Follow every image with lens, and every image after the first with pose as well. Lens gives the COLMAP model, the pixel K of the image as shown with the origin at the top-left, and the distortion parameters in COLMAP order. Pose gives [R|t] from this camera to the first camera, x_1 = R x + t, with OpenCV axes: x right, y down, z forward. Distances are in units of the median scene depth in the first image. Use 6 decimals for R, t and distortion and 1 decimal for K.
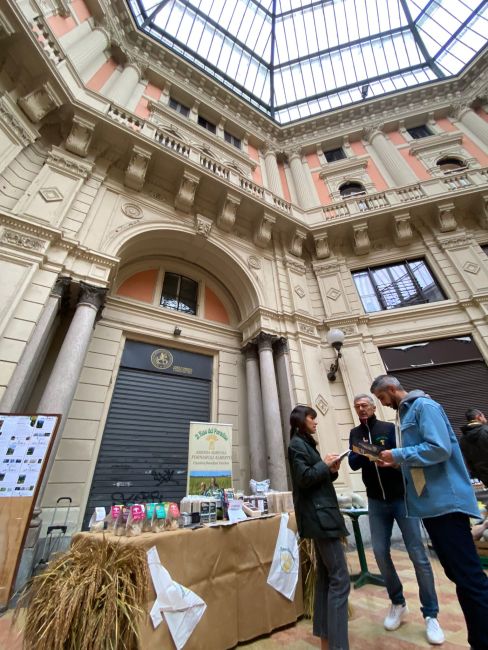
lens RADIAL K [[264.9, 0, 244.7], [0, 264.9, 321.7], [0, 0, 1]] dist [0.022900, -0.021925]
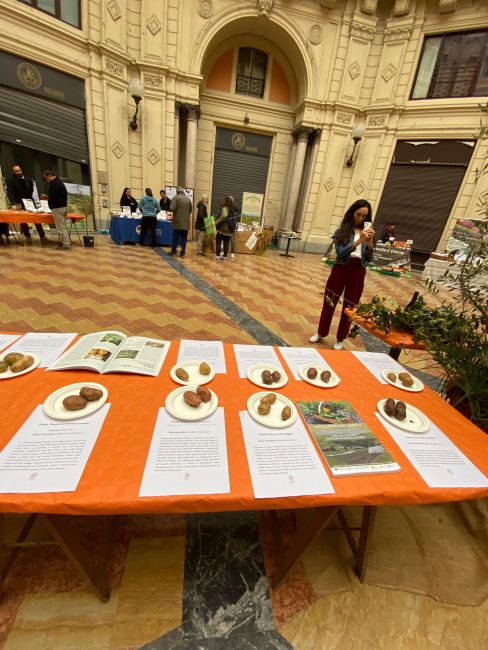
lens RADIAL K [[264.9, 0, 244.7], [0, 264.9, 321.7], [0, 0, 1]] dist [0.022900, -0.021925]
pose [[0.915789, 0.281855, -0.286161, 0.458522], [0.072927, 0.583926, 0.808525, -0.487205], [0.394984, -0.761307, 0.514198, -0.598182]]
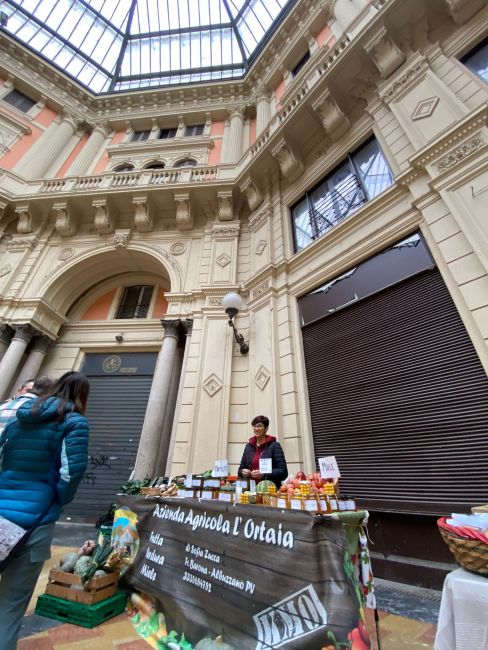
lens RADIAL K [[264.9, 0, 244.7], [0, 264.9, 321.7], [0, 0, 1]] dist [0.022900, -0.021925]
pose [[0.809395, -0.248555, -0.532071, 0.785609], [0.271317, 0.961795, -0.036567, 0.153832], [0.520832, -0.114763, 0.845910, 0.309770]]
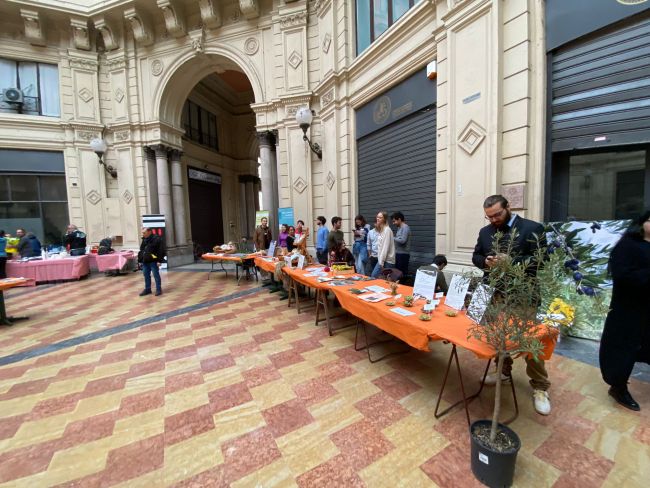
lens RADIAL K [[260.9, 0, 325.0], [0, 260.9, 244.0], [0, 0, 1]] dist [0.011198, -0.015984]
pose [[0.706783, 0.077332, -0.703191, 1.108418], [0.386249, 0.790588, 0.475166, -0.000407], [0.592680, -0.607446, 0.528904, 0.231622]]
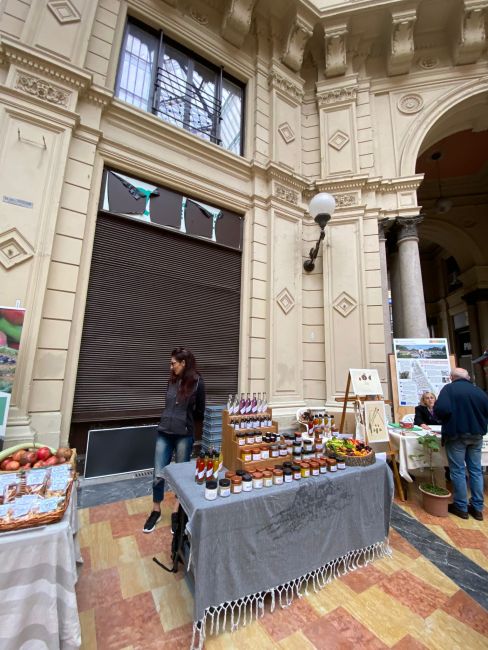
lens RADIAL K [[260.9, 0, 244.0], [0, 260.9, 325.0], [0, 0, 1]] dist [0.011198, -0.015984]
pose [[0.702653, -0.058573, -0.709118, -0.233581], [0.342321, 0.901516, 0.264736, -0.169117], [0.623775, -0.428763, 0.653503, -0.142449]]
